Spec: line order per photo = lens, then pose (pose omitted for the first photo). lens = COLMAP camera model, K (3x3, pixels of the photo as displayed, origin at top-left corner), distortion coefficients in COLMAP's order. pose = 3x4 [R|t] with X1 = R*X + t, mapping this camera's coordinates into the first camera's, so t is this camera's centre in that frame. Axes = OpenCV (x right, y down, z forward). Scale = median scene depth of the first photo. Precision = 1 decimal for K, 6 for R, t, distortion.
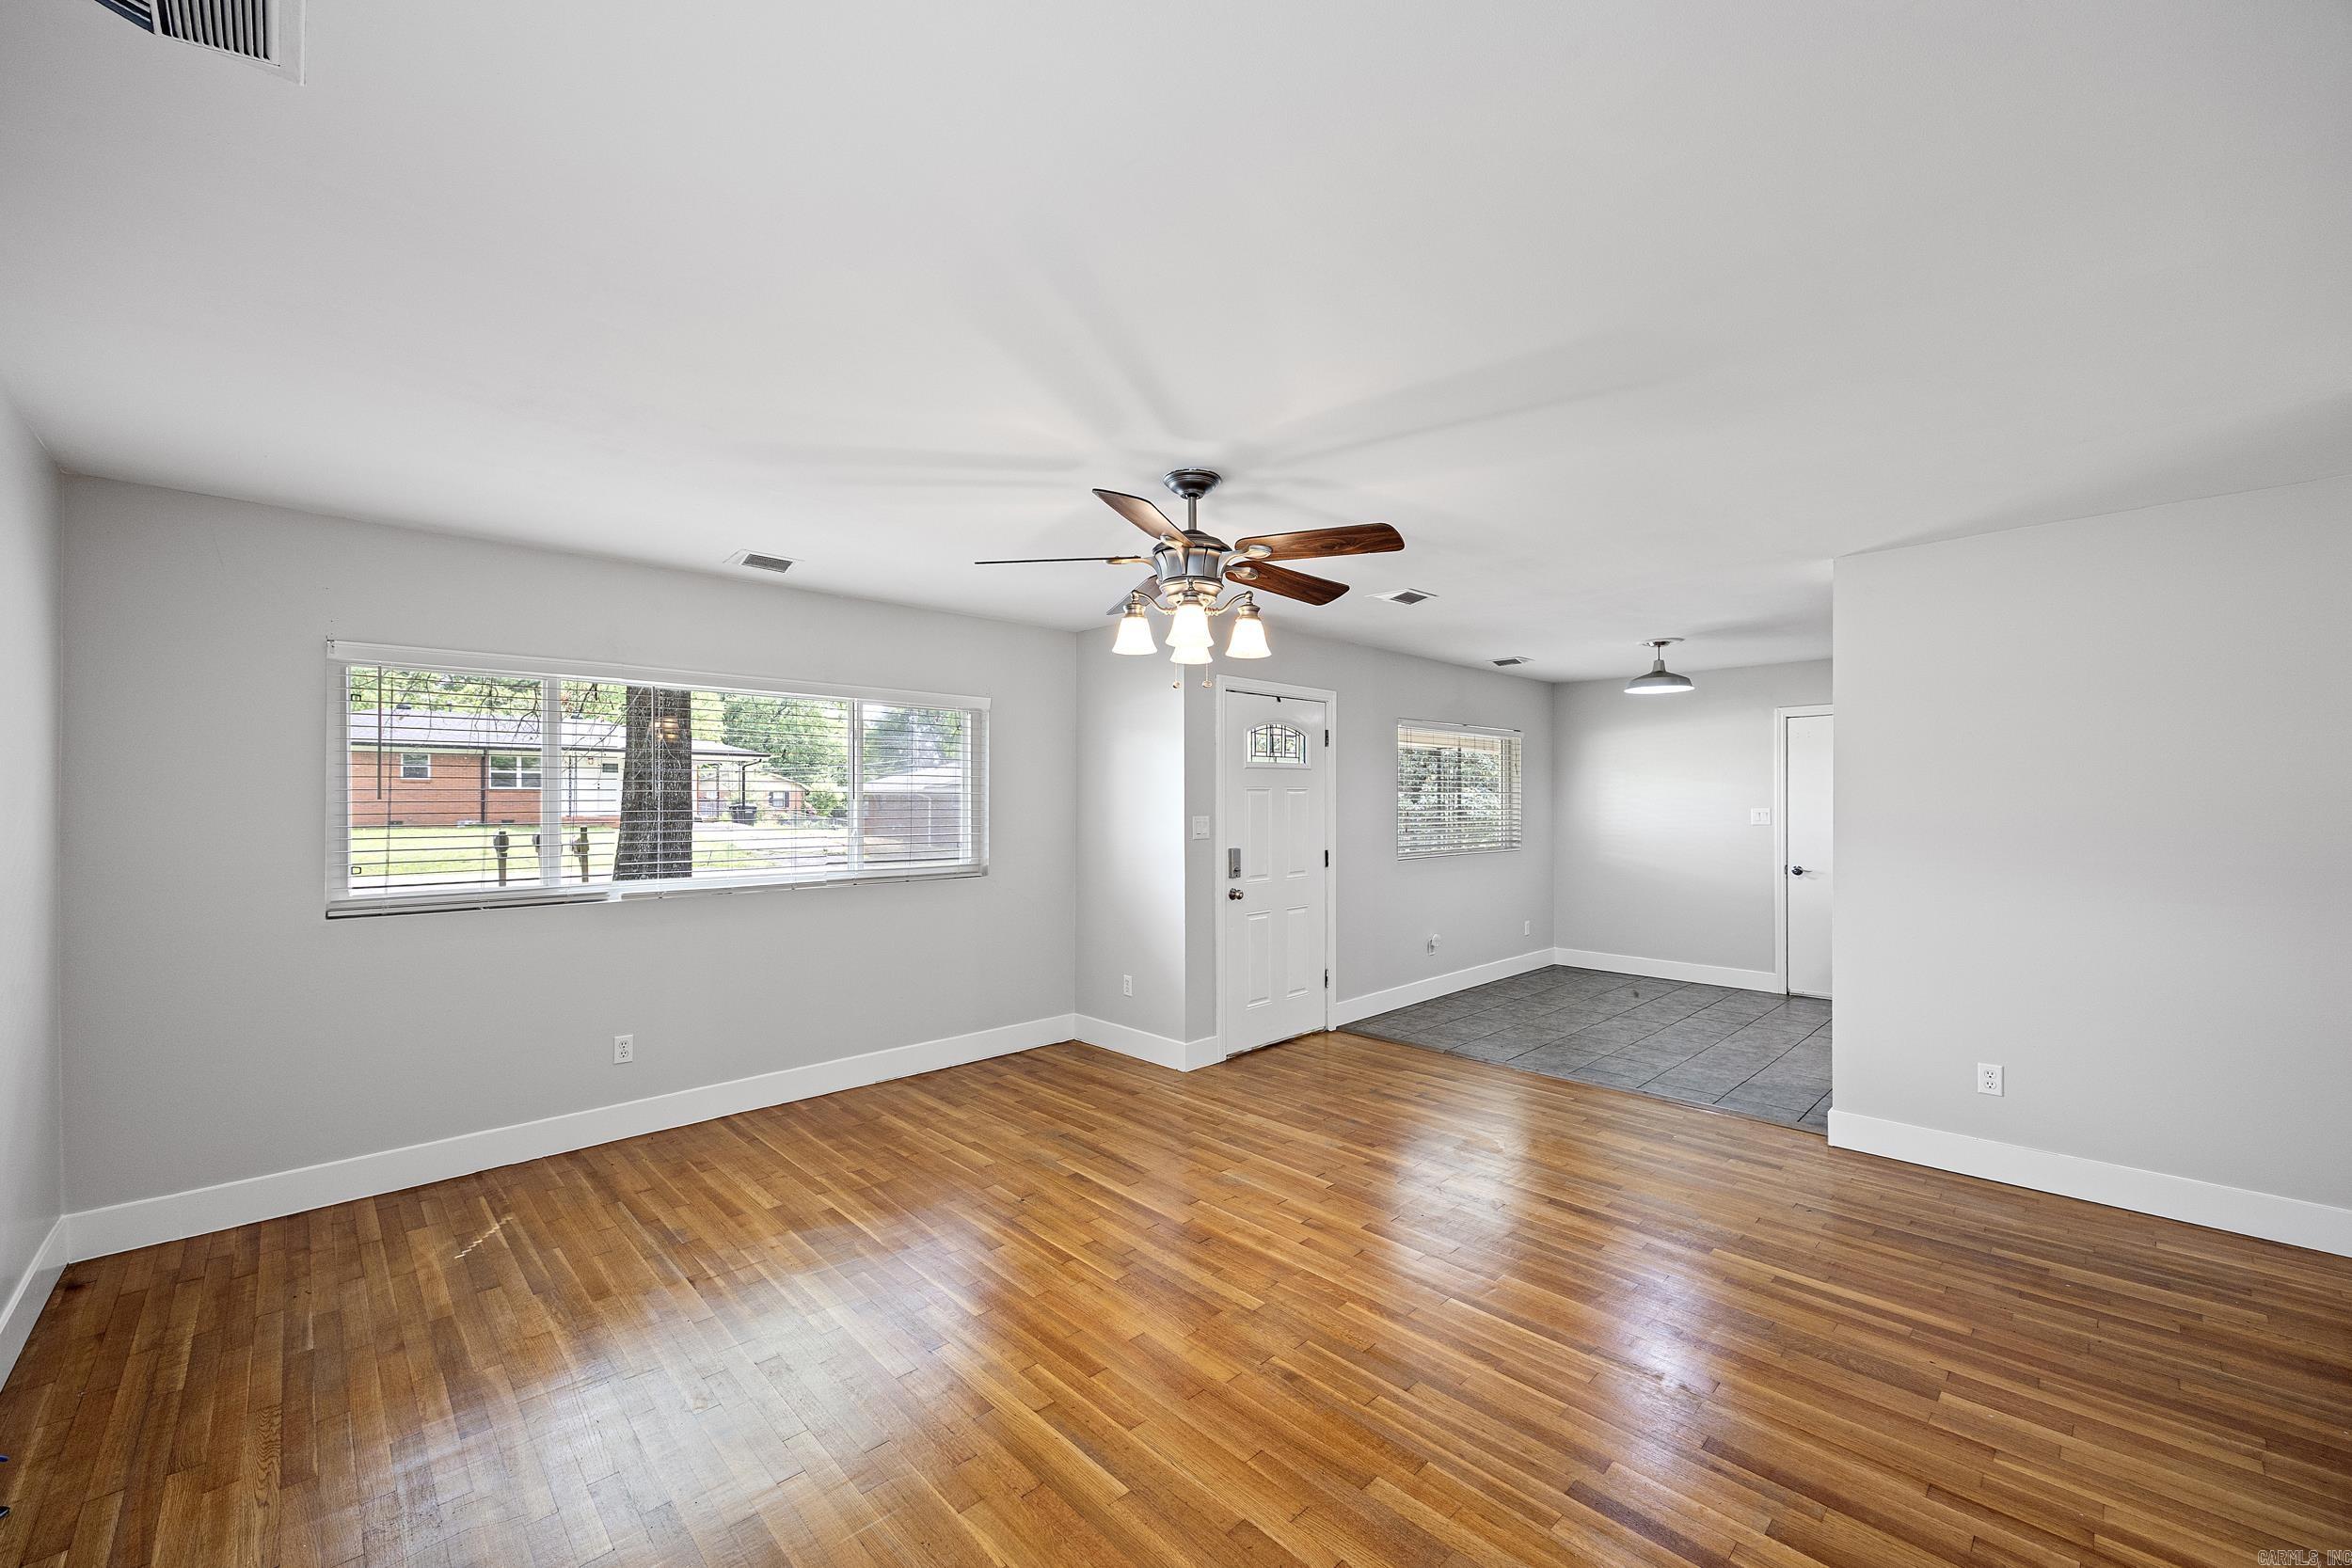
lens RADIAL K [[917.5, 0, 1207.2], [0, 917.5, 796.2], [0, 0, 1]] dist [-0.000803, -0.000034]
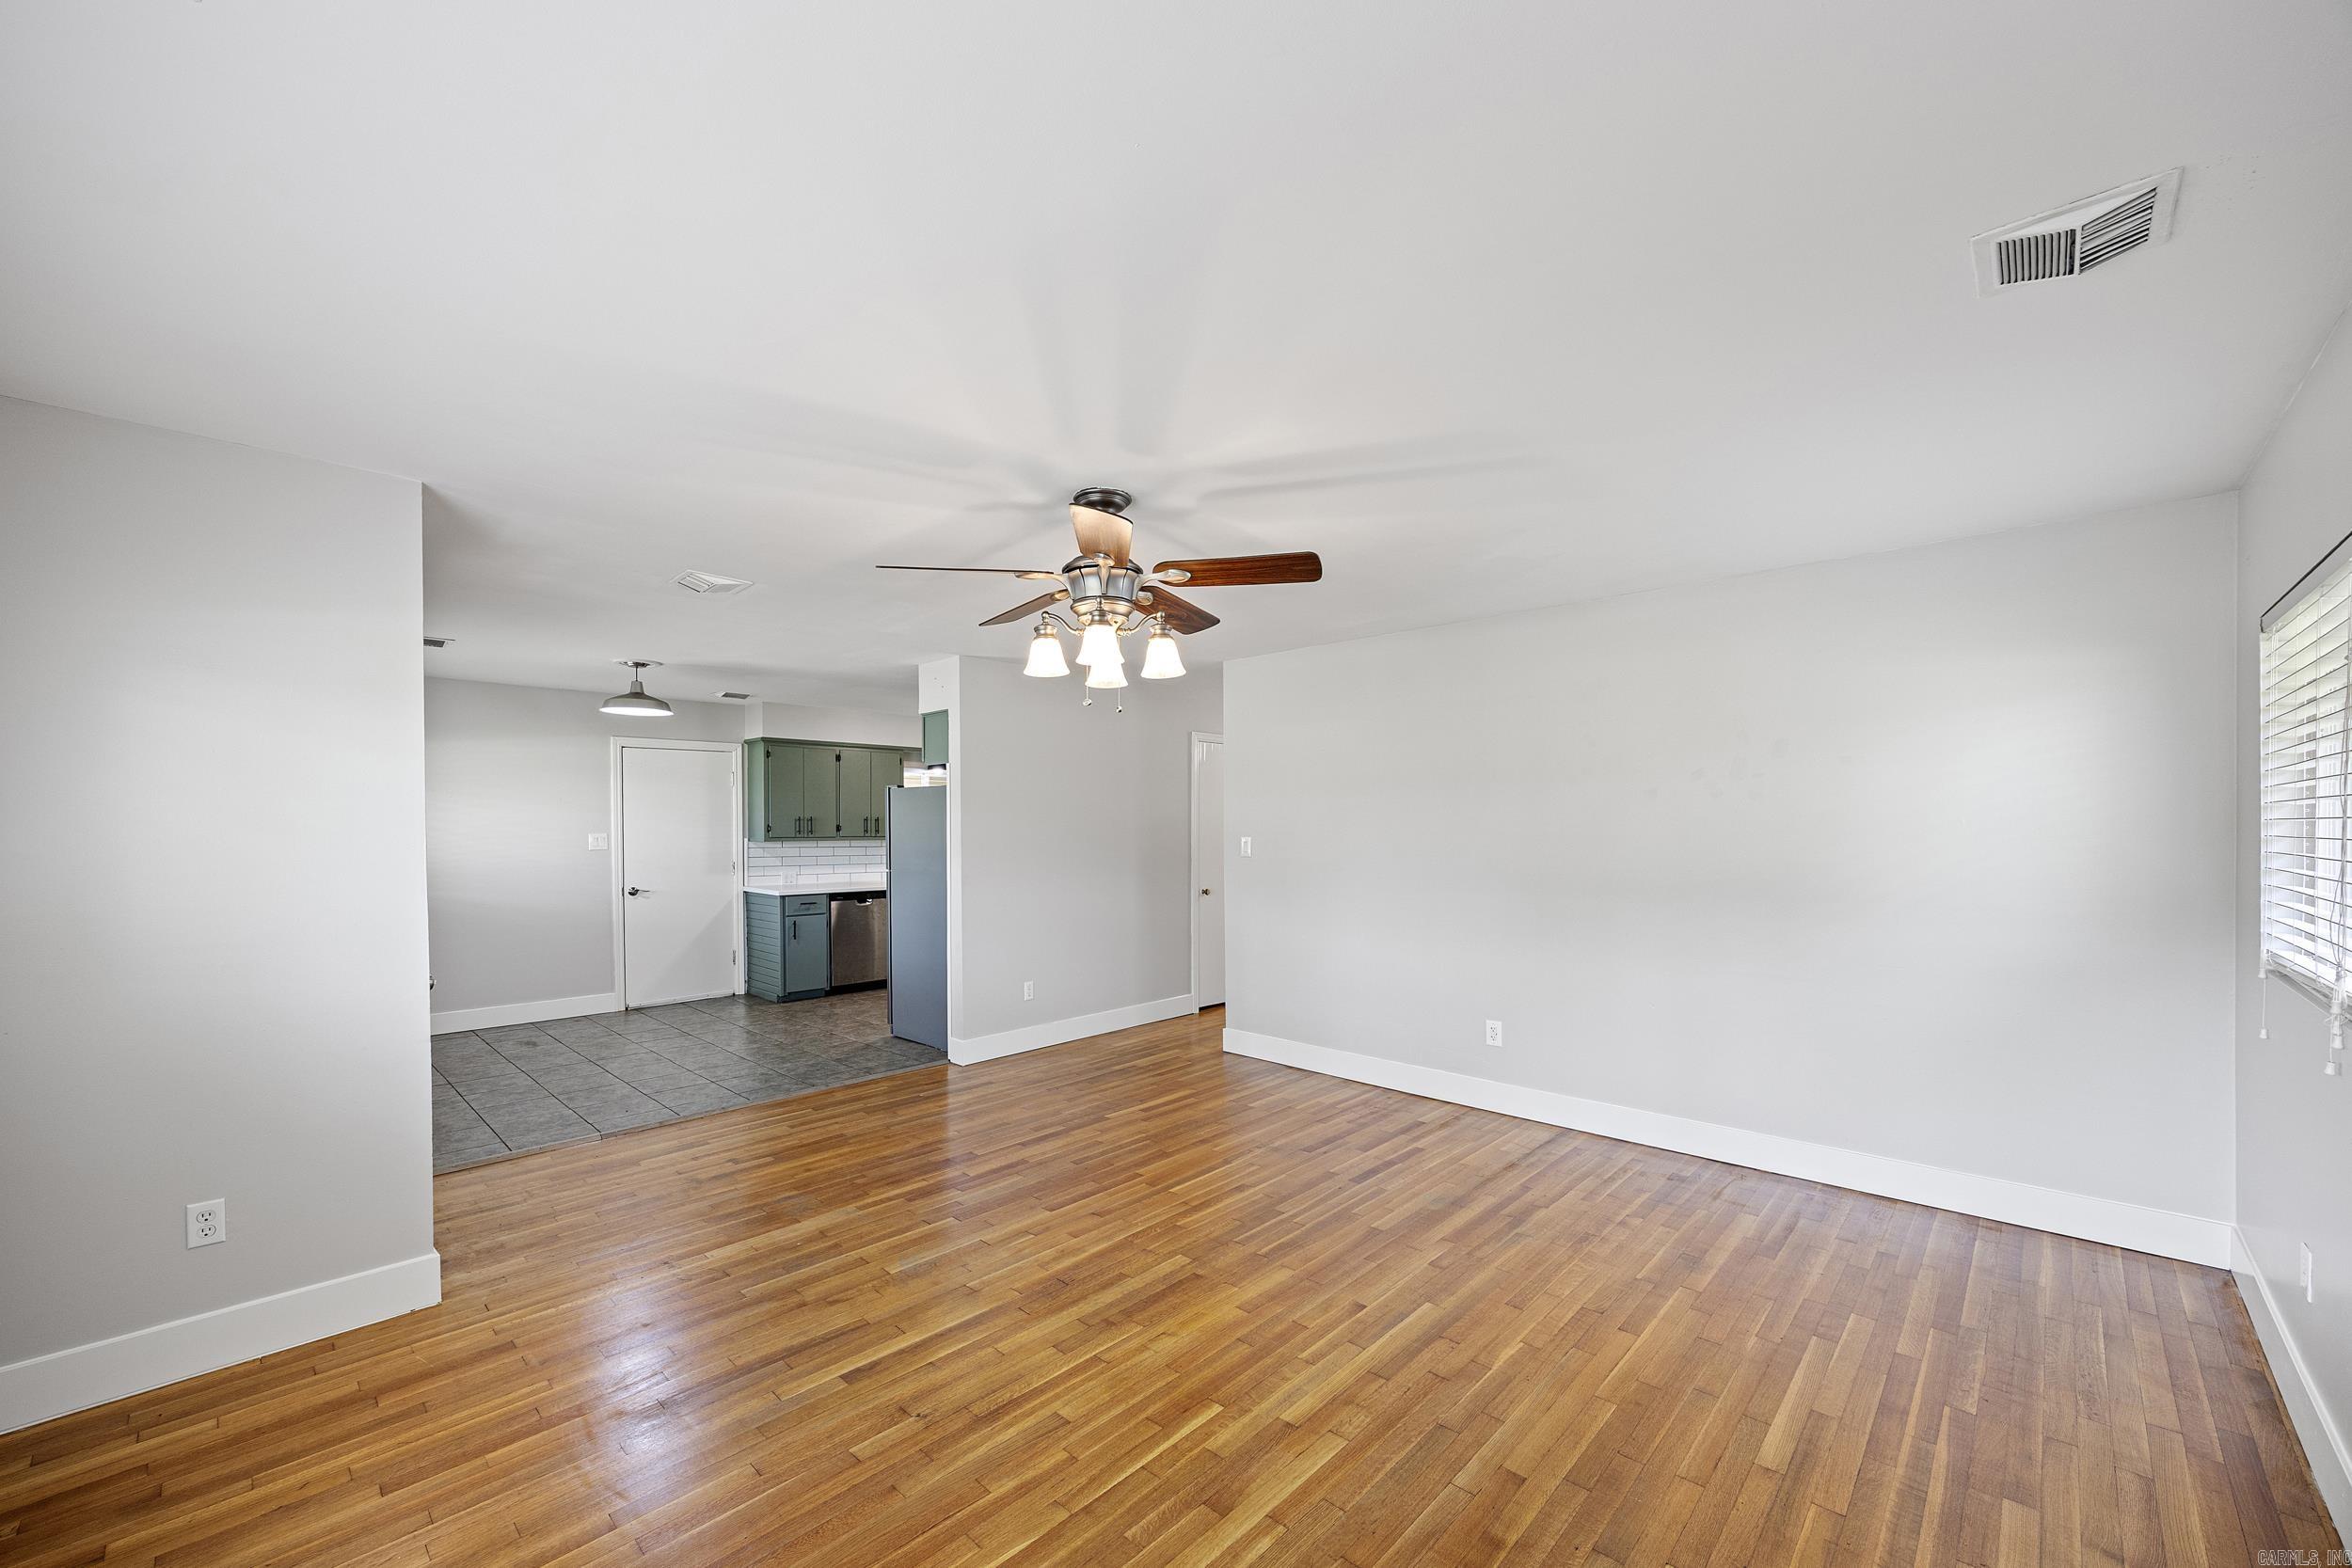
lens RADIAL K [[906.0, 0, 1160.3], [0, 906.0, 832.9], [0, 0, 1]] dist [-0.000549, 0.000051]
pose [[-0.007466, -0.006716, 0.999950, -0.716733], [-0.002824, 0.999974, 0.006695, 0.006447], [-0.999968, -0.002774, -0.007485, 0.686314]]
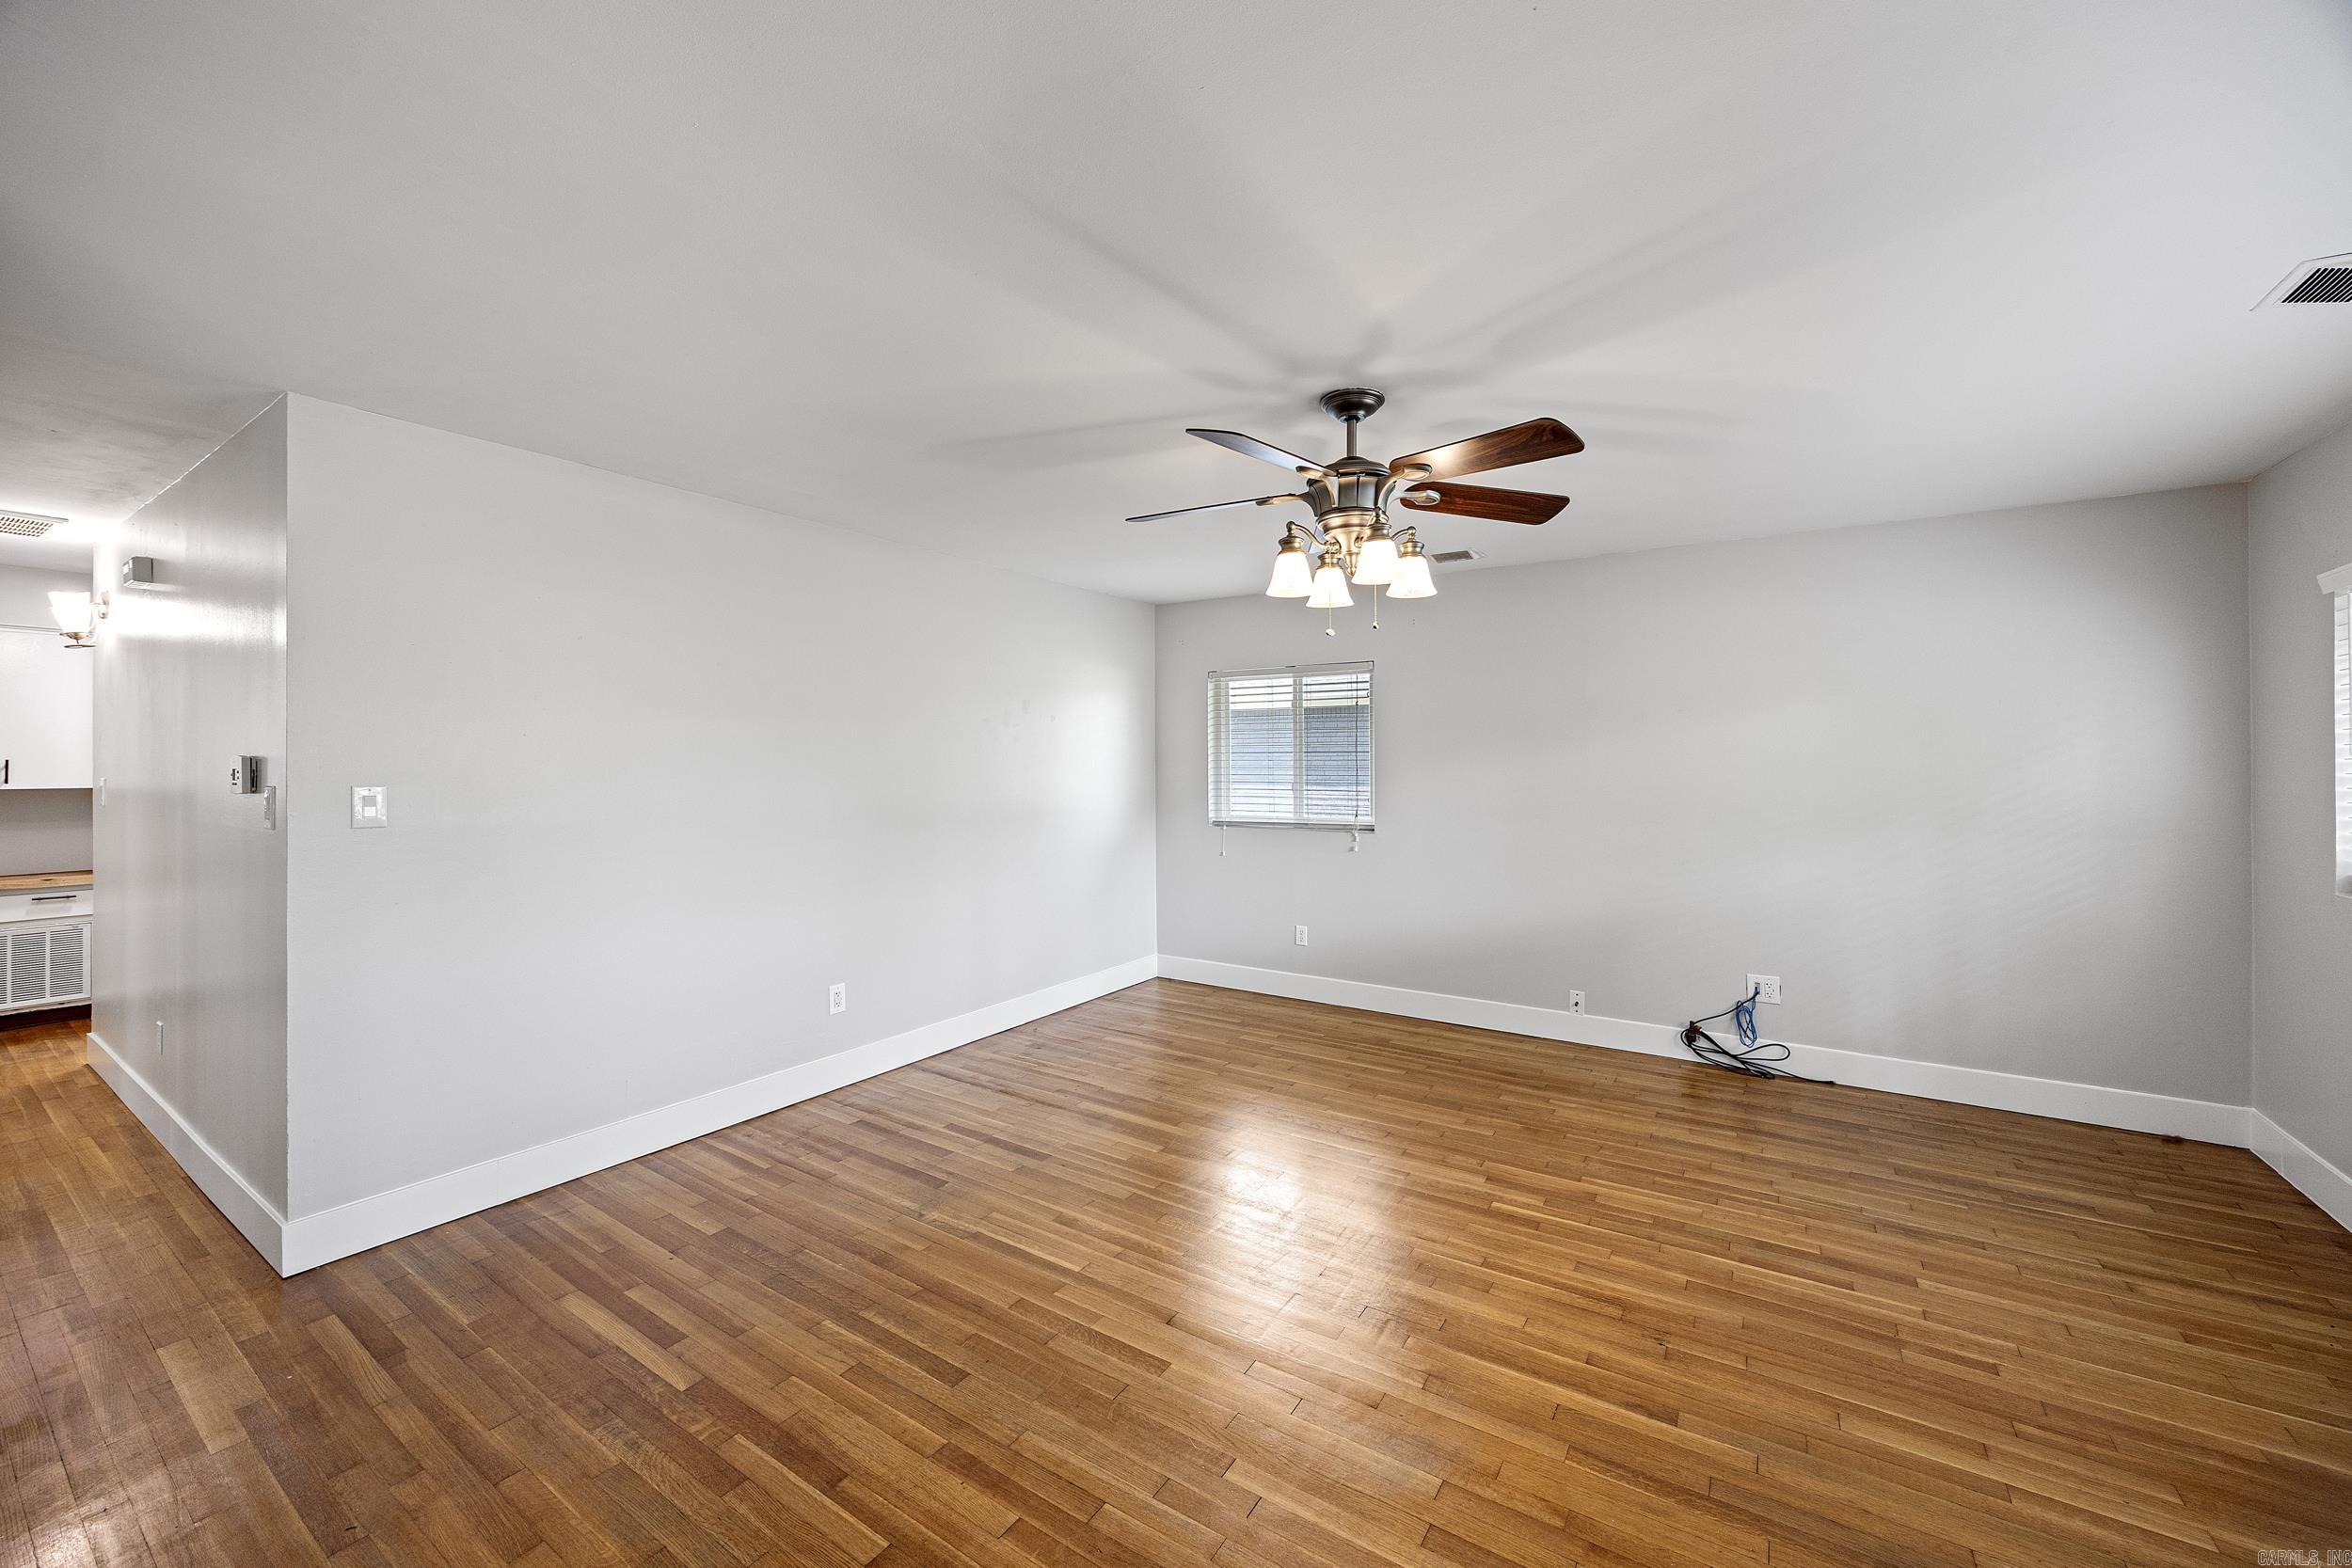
lens RADIAL K [[912.7, 0, 1184.0], [0, 912.7, 745.2], [0, 0, 1]] dist [-0.007178, 0.000149]
pose [[-0.980383, -0.000767, -0.197100, 0.232607], [0.004024, 0.999706, -0.023906, 0.008207], [0.197061, -0.024230, -0.980092, 1.328879]]
